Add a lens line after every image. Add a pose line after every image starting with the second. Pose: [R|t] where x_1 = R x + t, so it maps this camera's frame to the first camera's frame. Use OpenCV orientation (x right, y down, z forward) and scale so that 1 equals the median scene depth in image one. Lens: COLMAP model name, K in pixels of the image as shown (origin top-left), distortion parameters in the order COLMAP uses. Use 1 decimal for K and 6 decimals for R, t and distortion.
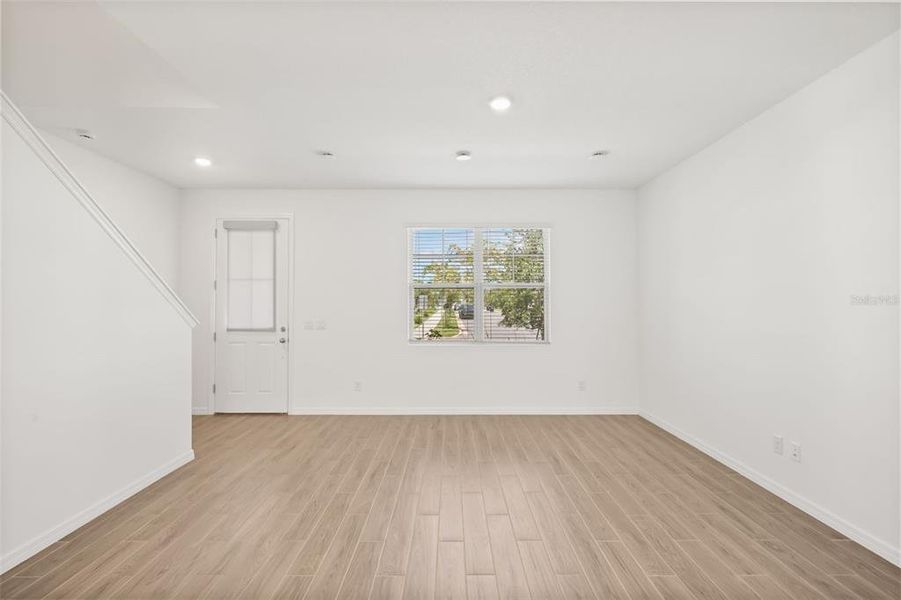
lens RADIAL K [[420.0, 0, 450.5], [0, 420.0, 300.0], [0, 0, 1]] dist [-0.001634, -0.000471]
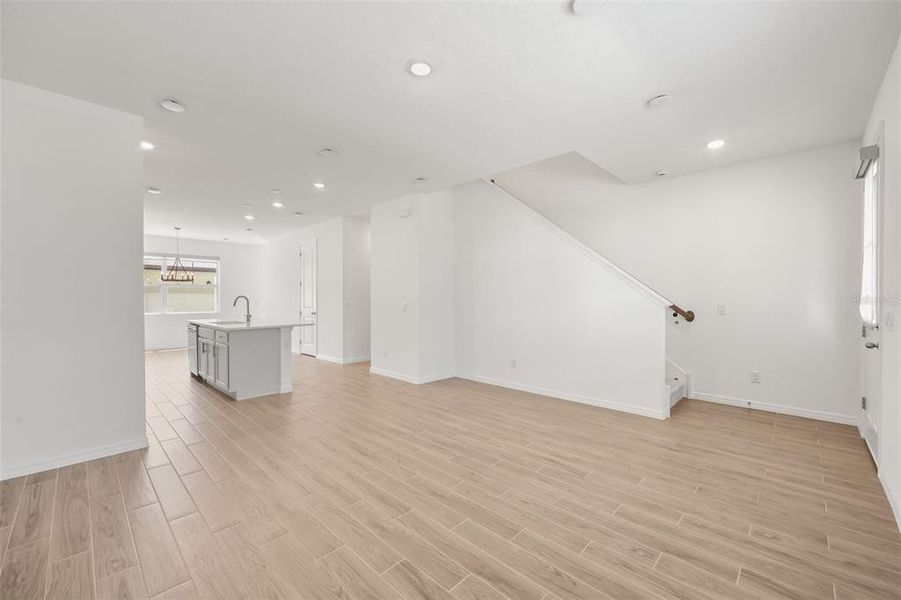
lens RADIAL K [[363.4, 0, 458.8], [0, 363.4, 296.0], [0, 0, 1]] dist [0.008365, 0.000175]
pose [[-0.688035, 0.003368, -0.725670, 0.530434], [0.012622, 0.999893, -0.007327, 0.029137], [0.725568, -0.014200, -0.688004, 1.295071]]
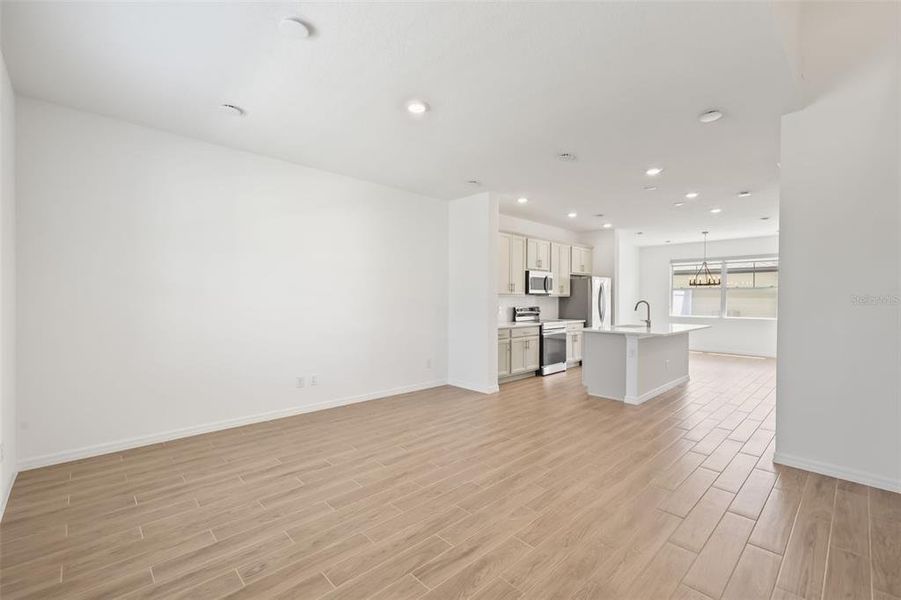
lens RADIAL K [[386.3, 0, 441.4], [0, 386.3, 295.8], [0, 0, 1]] dist [-0.001200, 0.005180]
pose [[-0.684497, -0.000272, 0.729016, -0.539156], [-0.014254, 0.999814, -0.013011, 0.019163], [-0.728877, -0.019297, -0.684373, 1.307262]]
